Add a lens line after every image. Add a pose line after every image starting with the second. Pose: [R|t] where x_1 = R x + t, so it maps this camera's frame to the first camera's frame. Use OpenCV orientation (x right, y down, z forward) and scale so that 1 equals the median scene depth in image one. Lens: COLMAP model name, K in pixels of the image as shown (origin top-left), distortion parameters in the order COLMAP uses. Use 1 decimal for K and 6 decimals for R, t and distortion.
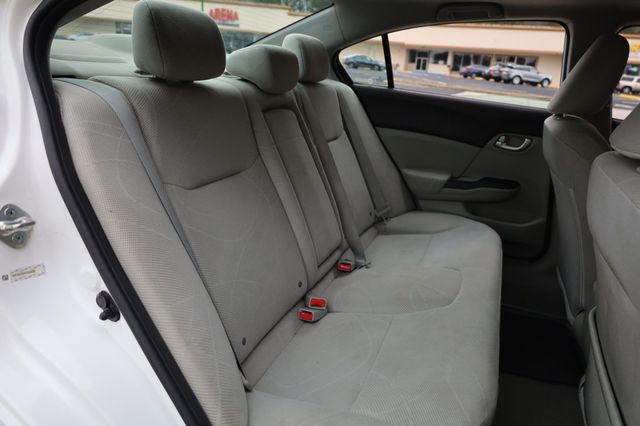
lens RADIAL K [[442.0, 0, 320.0], [0, 442.0, 213.0], [0, 0, 1]] dist [-0.005440, 0.006031]
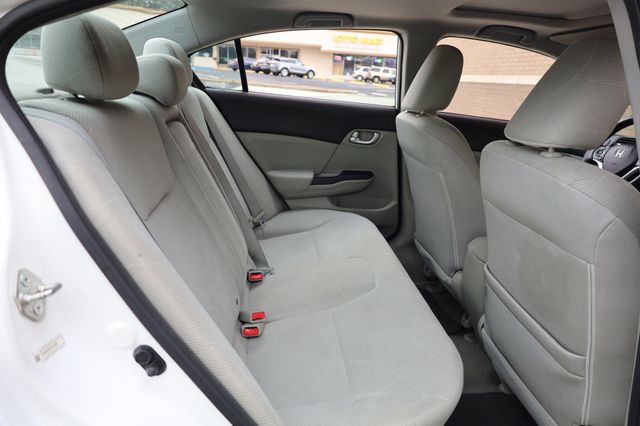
lens RADIAL K [[470.1, 0, 320.0], [0, 470.1, 213.0], [0, 0, 1]] dist [0.002232, 0.000366]
pose [[0.887732, -0.147892, 0.435959, -0.200700], [0.149699, 0.988263, 0.030426, -0.023254], [-0.435342, 0.038253, 0.899452, -0.007986]]
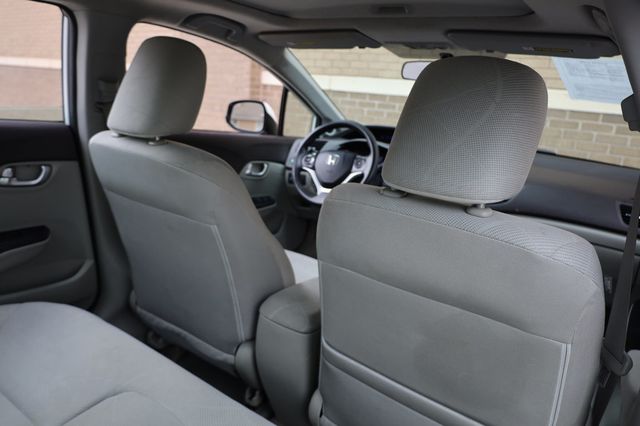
lens RADIAL K [[480.0, 0, 320.0], [0, 480.0, 213.0], [0, 0, 1]] dist [0.007154, 0.000038]
pose [[0.248356, -0.290907, 0.923955, -0.145583], [0.245380, 0.941622, 0.230512, -0.159411], [-0.937074, 0.169471, 0.305240, 0.350903]]
